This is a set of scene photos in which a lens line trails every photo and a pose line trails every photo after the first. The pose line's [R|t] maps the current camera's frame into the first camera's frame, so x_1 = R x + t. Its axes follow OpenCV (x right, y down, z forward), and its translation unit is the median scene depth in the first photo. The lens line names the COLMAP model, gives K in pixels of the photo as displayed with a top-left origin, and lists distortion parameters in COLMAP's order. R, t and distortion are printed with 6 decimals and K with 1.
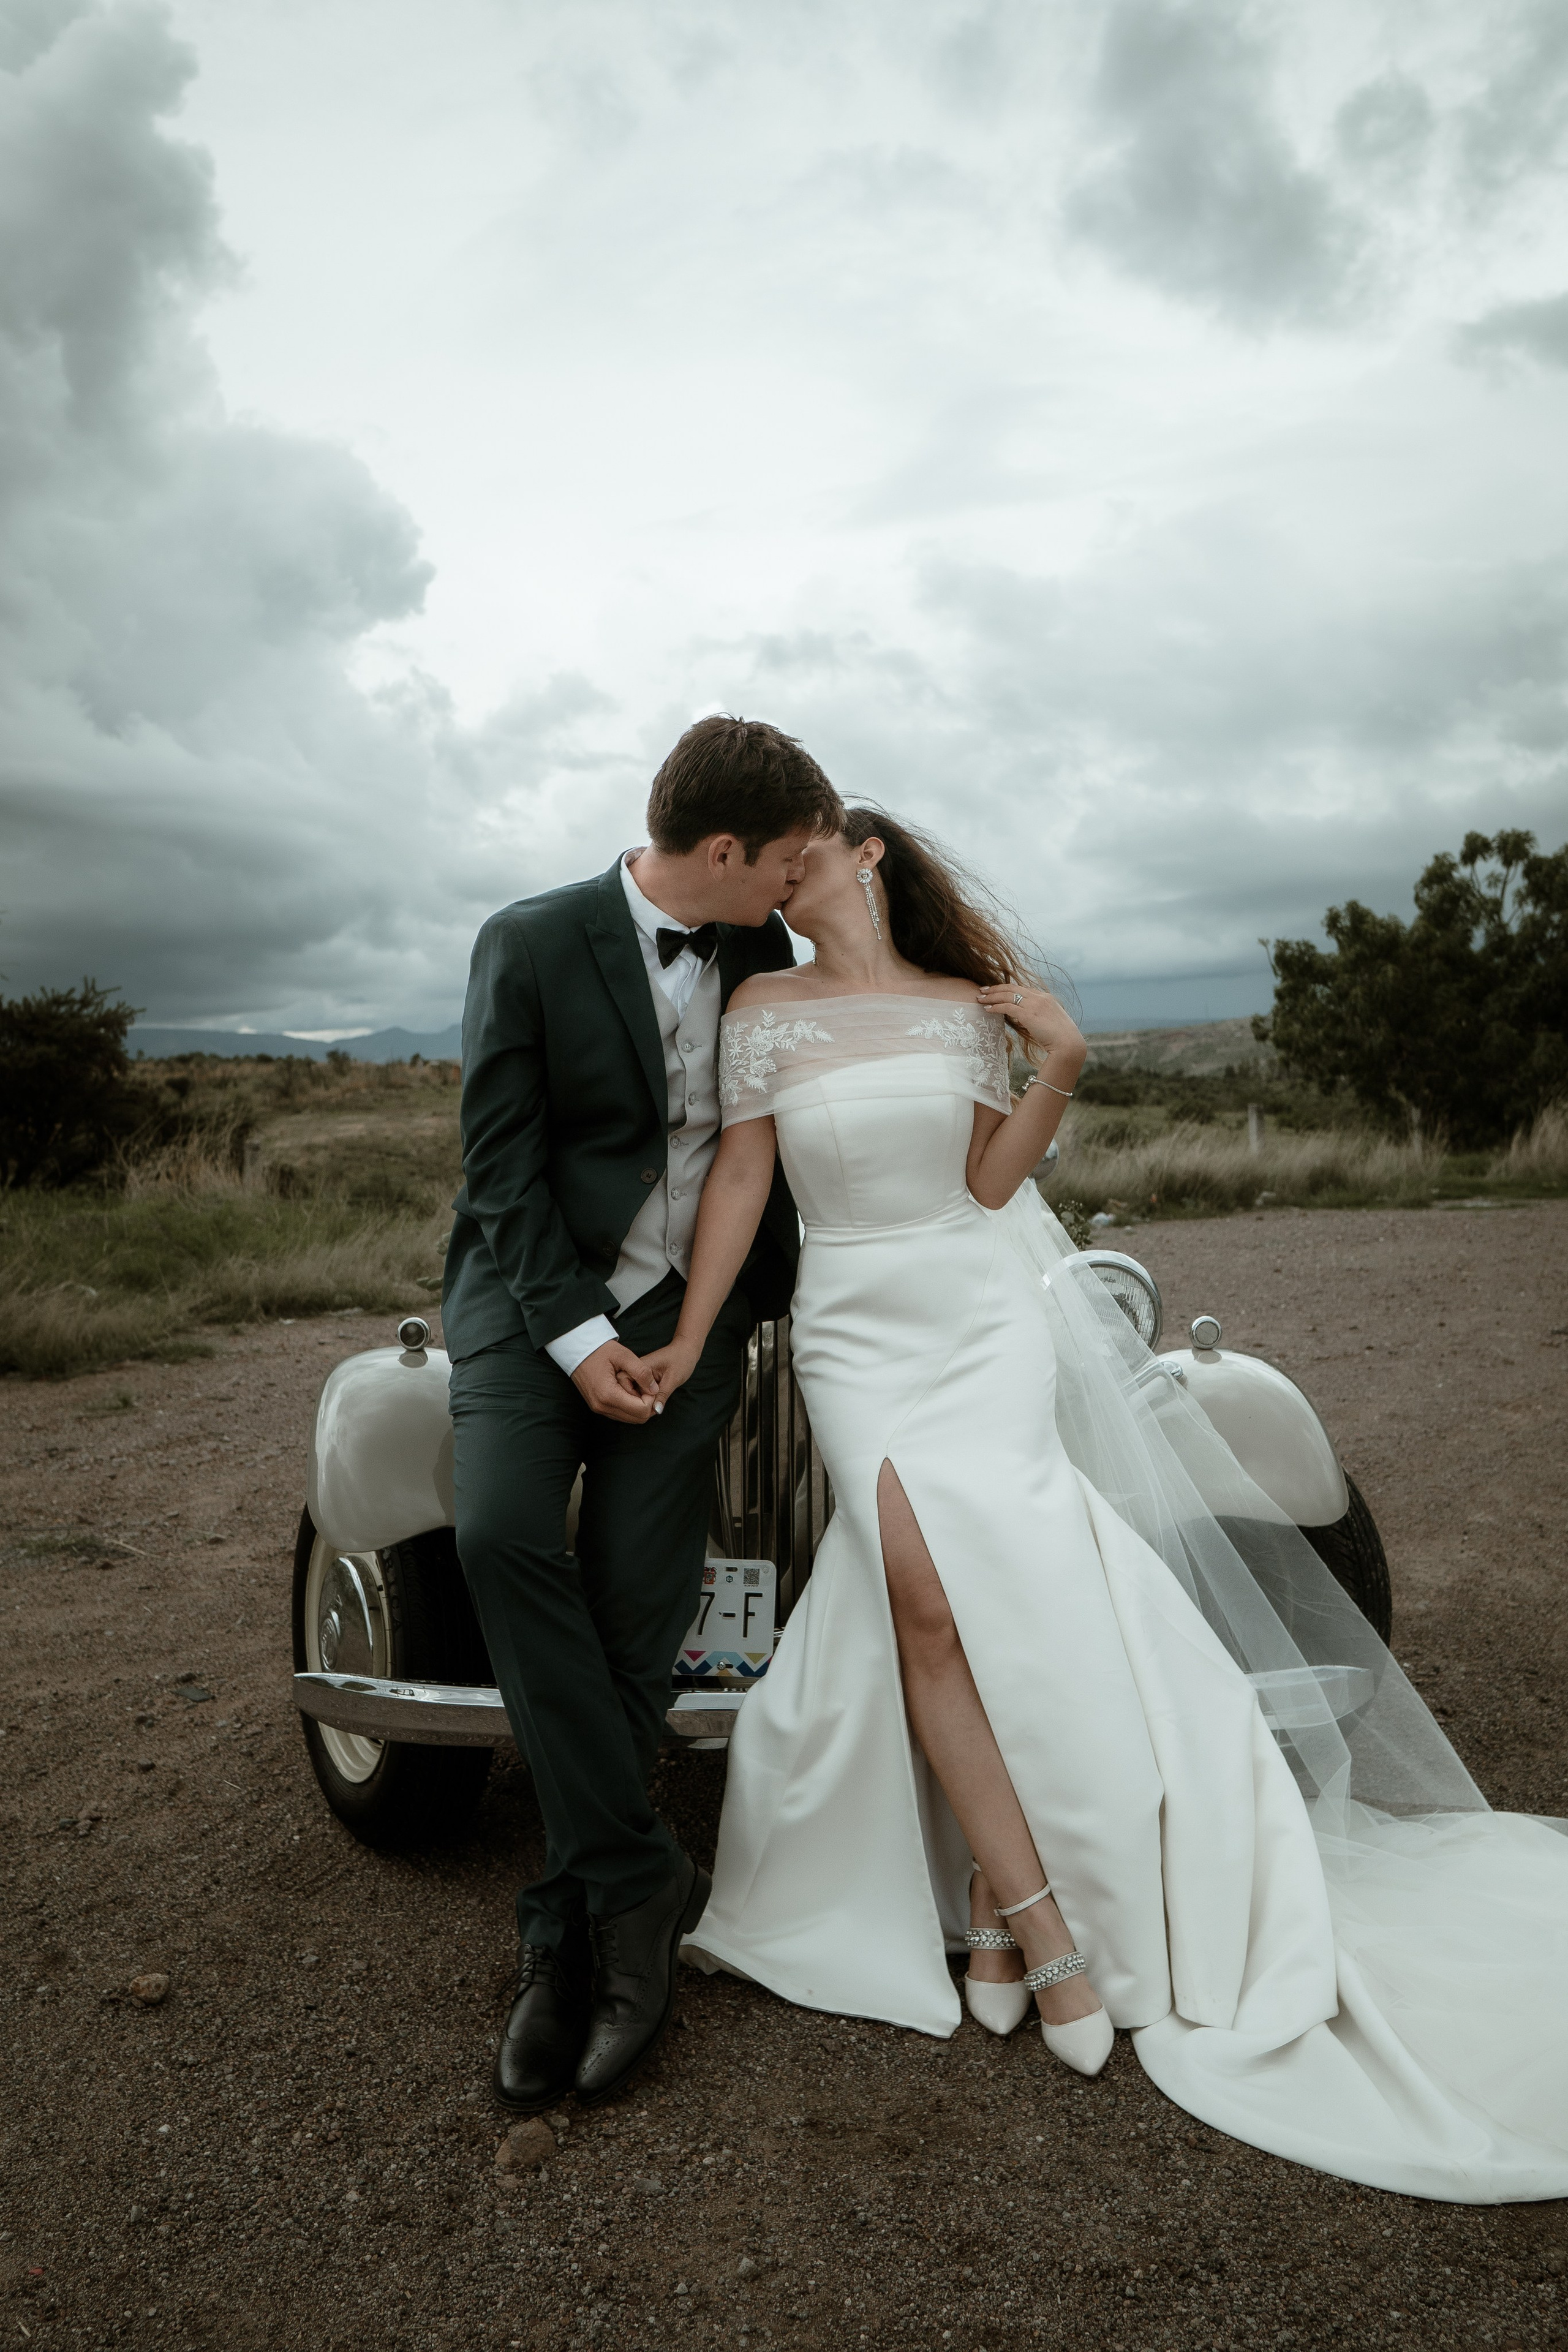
lens RADIAL K [[1716.8, 0, 856.4], [0, 1716.8, 1186.0], [0, 0, 1]] dist [-0.108832, 0.070691]
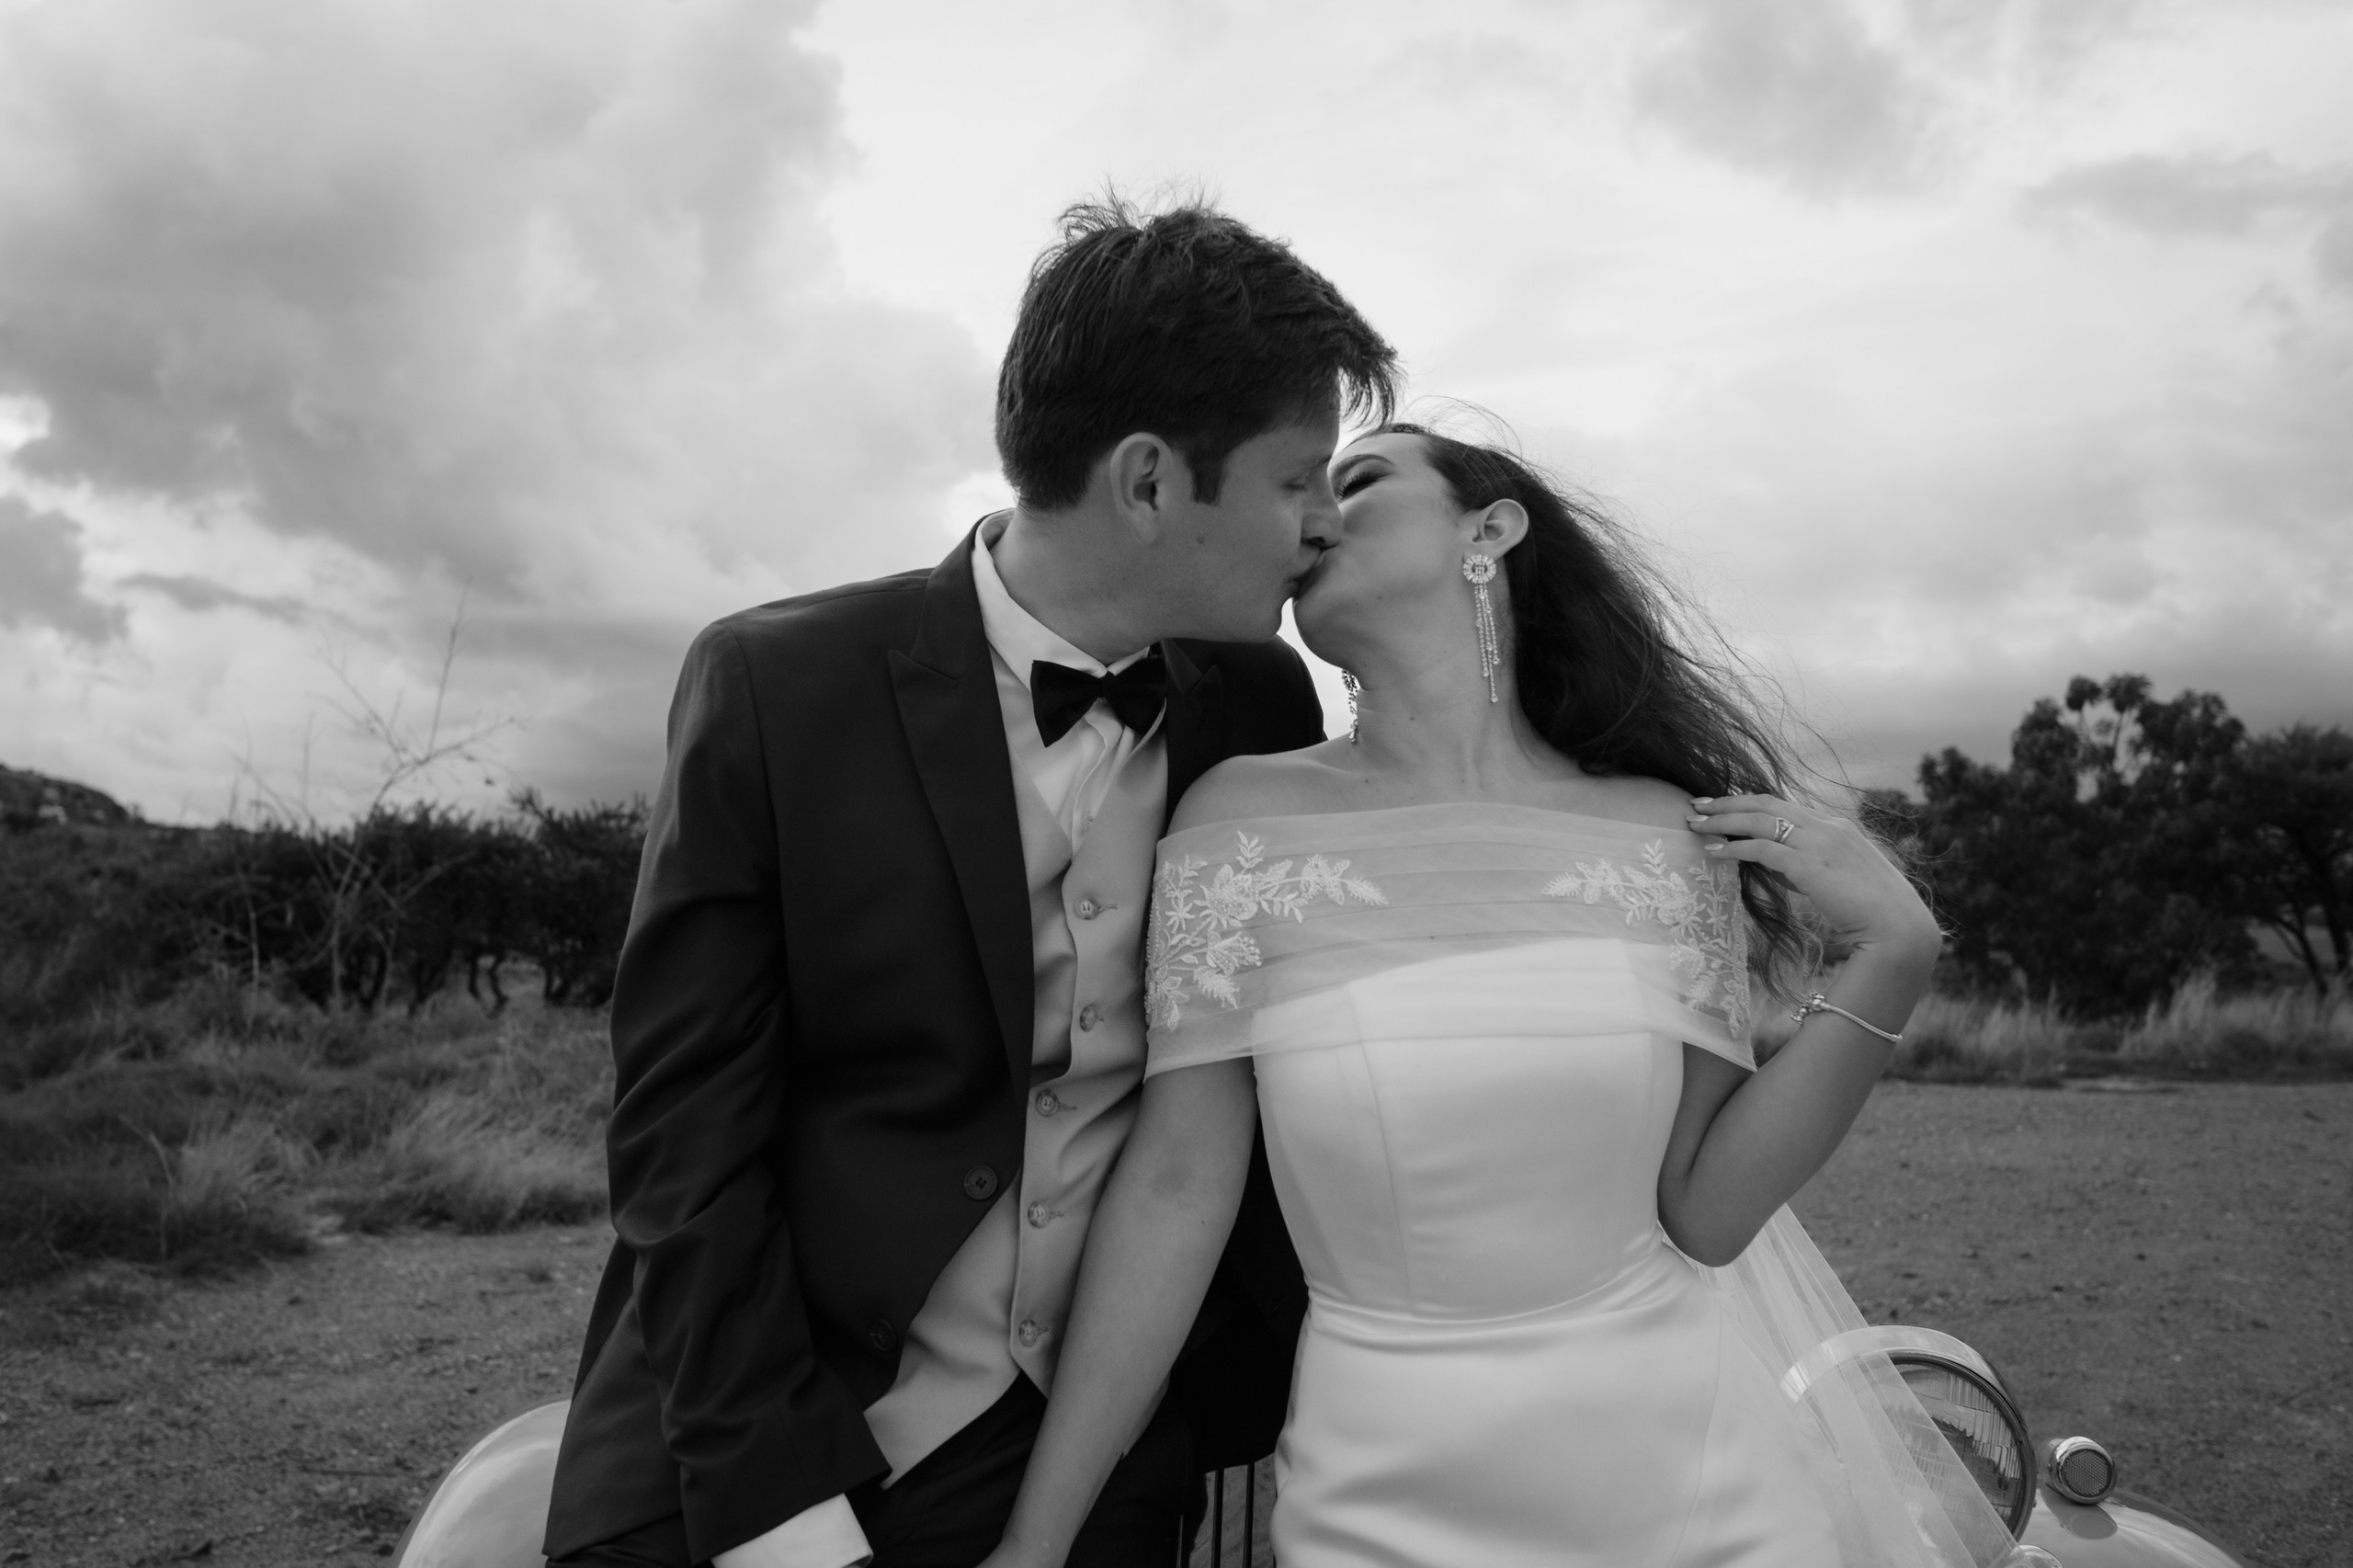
lens RADIAL K [[1656.8, 0, 1181.1], [0, 1656.8, 798.4], [0, 0, 1]] dist [-0.110144, 0.070446]
pose [[0.989549, 0.024243, -0.142146, -0.002841], [-0.042838, 0.990685, -0.129258, -0.028109], [0.137688, 0.133996, 0.981370, 0.295839]]
